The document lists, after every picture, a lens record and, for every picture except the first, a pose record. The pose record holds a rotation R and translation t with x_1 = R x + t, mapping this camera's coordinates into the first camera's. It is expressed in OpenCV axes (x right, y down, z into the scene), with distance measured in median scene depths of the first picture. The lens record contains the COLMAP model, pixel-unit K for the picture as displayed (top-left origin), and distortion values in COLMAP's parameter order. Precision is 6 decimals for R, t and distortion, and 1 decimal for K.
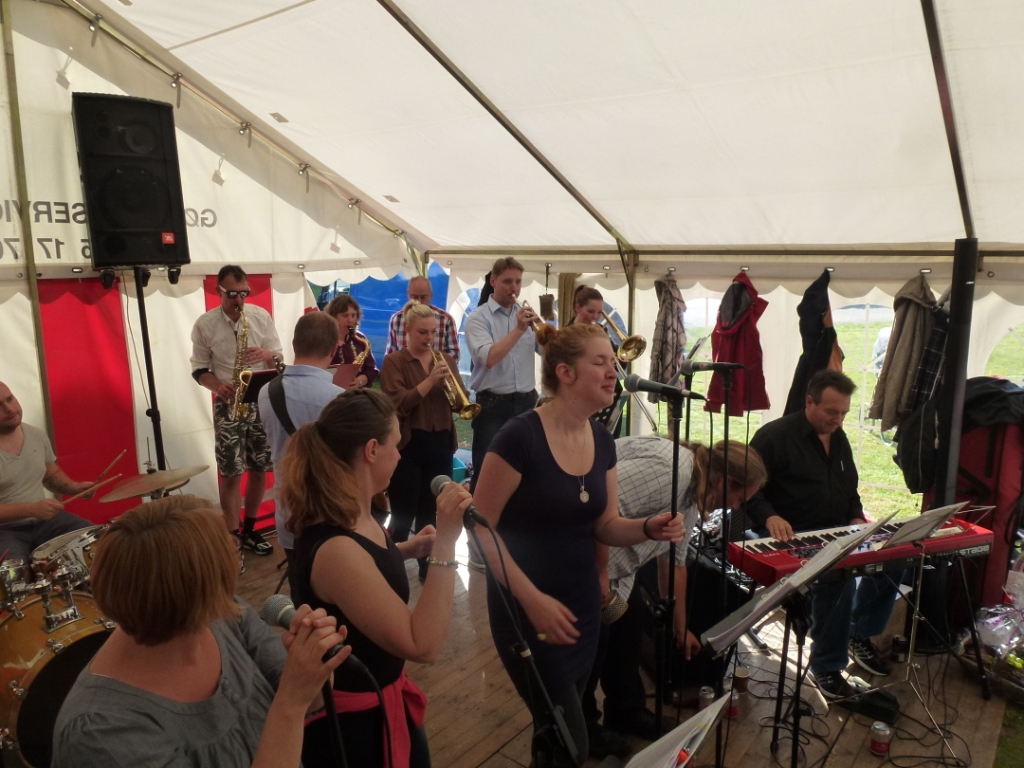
lens RADIAL K [[755.9, 0, 513.3], [0, 755.9, 386.1], [0, 0, 1]] dist [-0.042010, 0.020396]
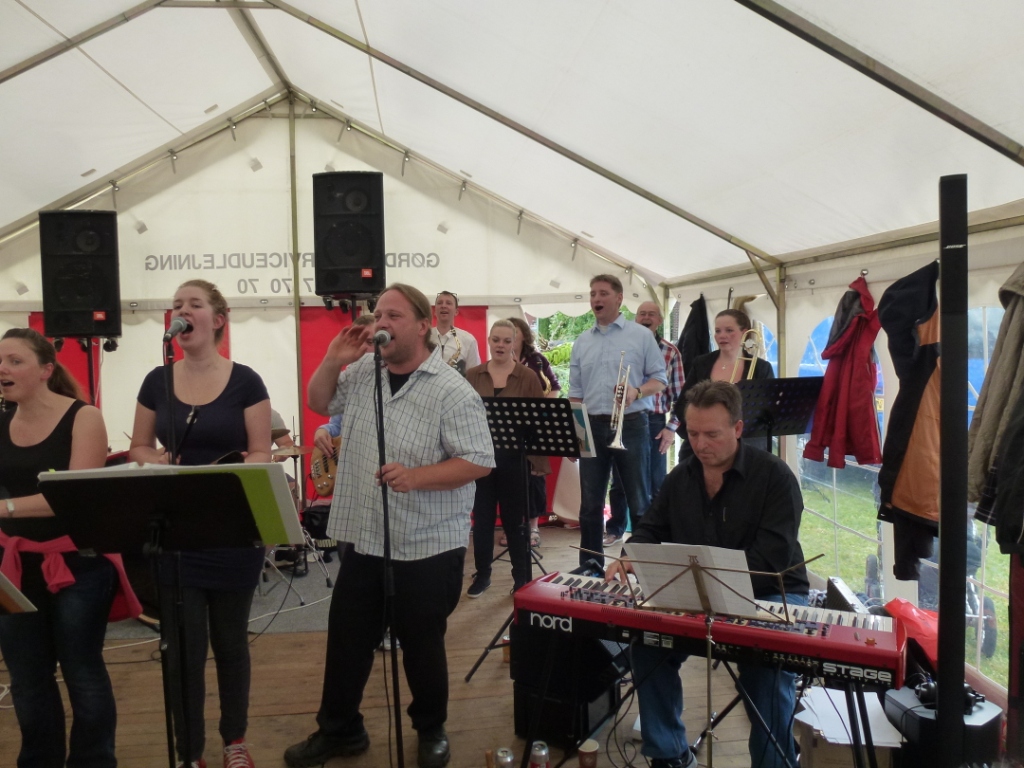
lens RADIAL K [[755.9, 0, 511.8], [0, 755.9, 381.9], [0, 0, 1]] dist [-0.042010, 0.020396]
pose [[0.711010, 0.036491, -0.702235, 0.615636], [-0.112544, 0.991684, -0.062419, 0.040910], [0.694118, 0.123413, 0.709204, 0.253634]]
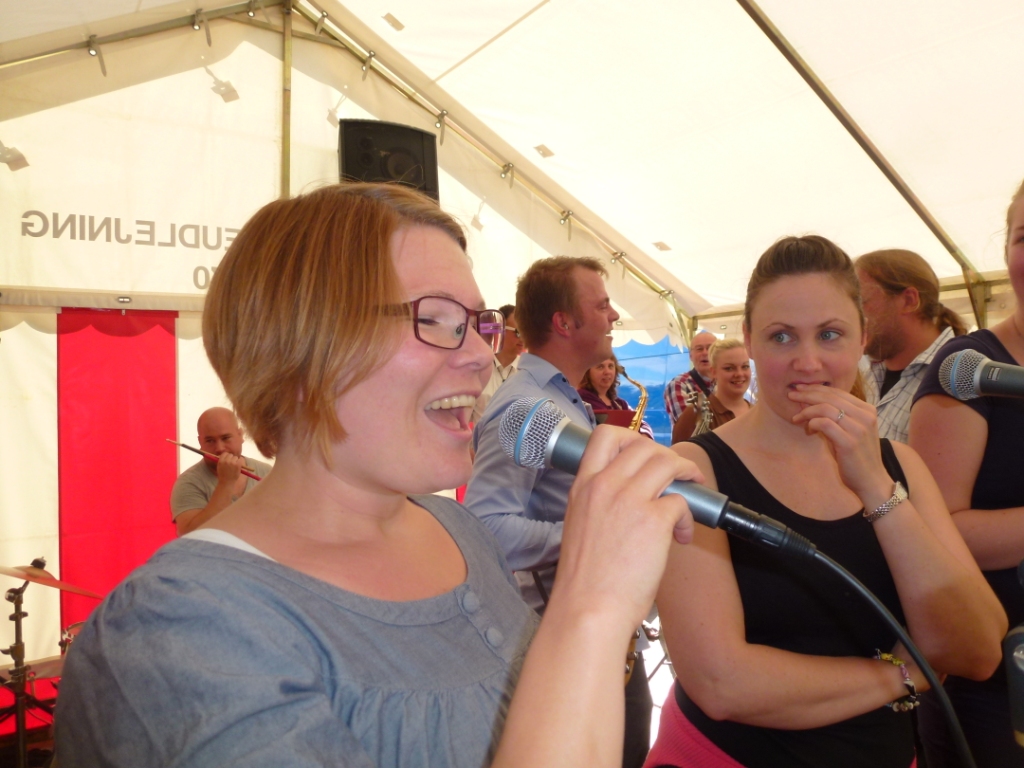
lens RADIAL K [[755.9, 0, 510.7], [0, 755.9, 385.3], [0, 0, 1]] dist [-0.042010, 0.020396]
pose [[0.955404, -0.003811, -0.295277, -0.087938], [-0.049481, 0.983714, -0.172797, 0.084587], [0.291127, 0.179701, 0.939656, 0.192132]]
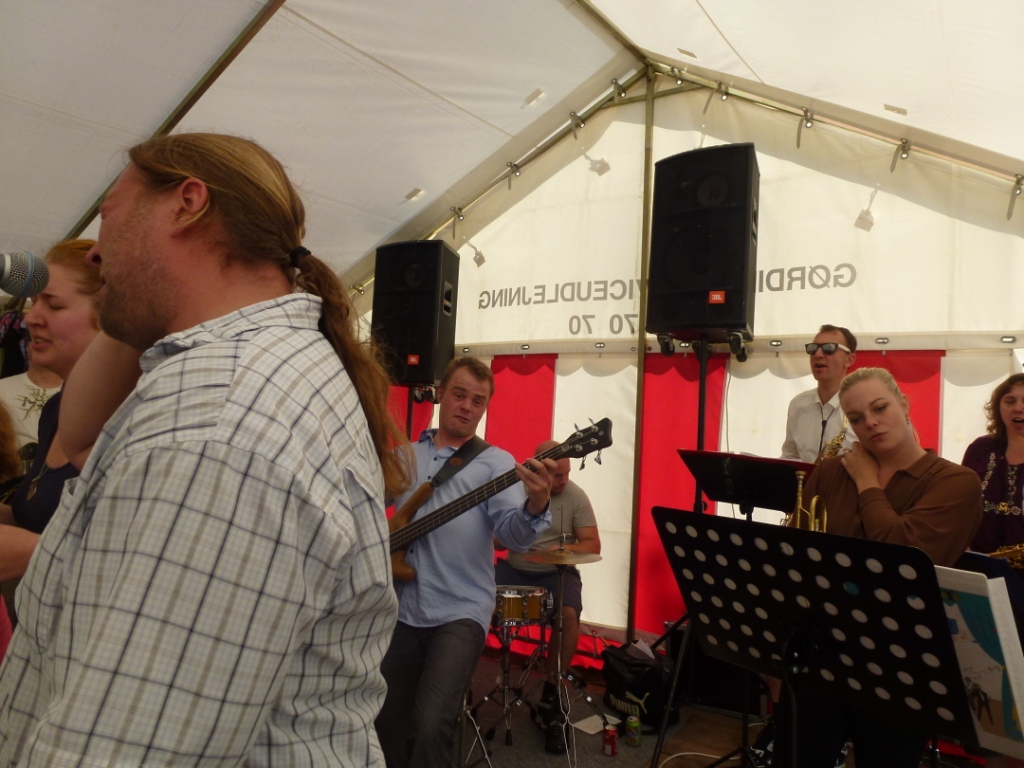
lens RADIAL K [[755.9, 0, 516.9], [0, 755.9, 382.0], [0, 0, 1]] dist [-0.042010, 0.020396]
pose [[0.103642, -0.036455, -0.993946, 0.332870], [-0.212490, 0.975444, -0.057934, -0.006653], [0.971651, 0.217208, 0.093351, 0.686318]]
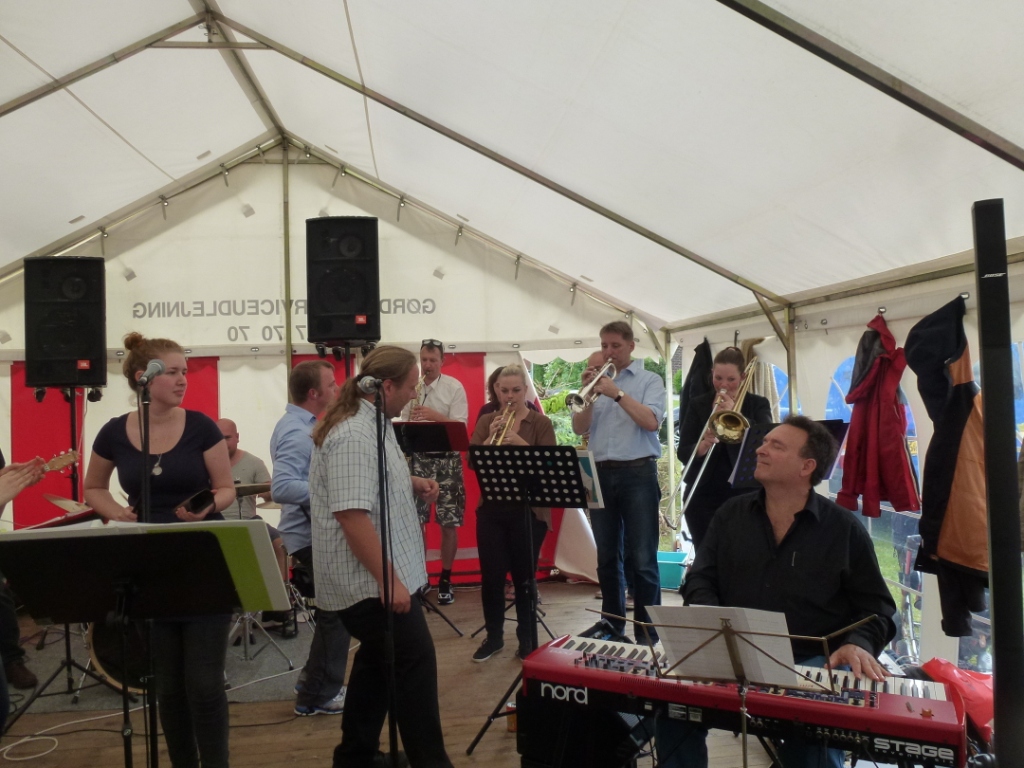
lens RADIAL K [[755.9, 0, 512.9], [0, 755.9, 380.0], [0, 0, 1]] dist [-0.042010, 0.020396]
pose [[0.717641, -0.018136, -0.696177, 0.581038], [-0.102878, 0.985932, -0.131734, 0.042570], [0.688772, 0.166159, 0.705680, 0.277538]]
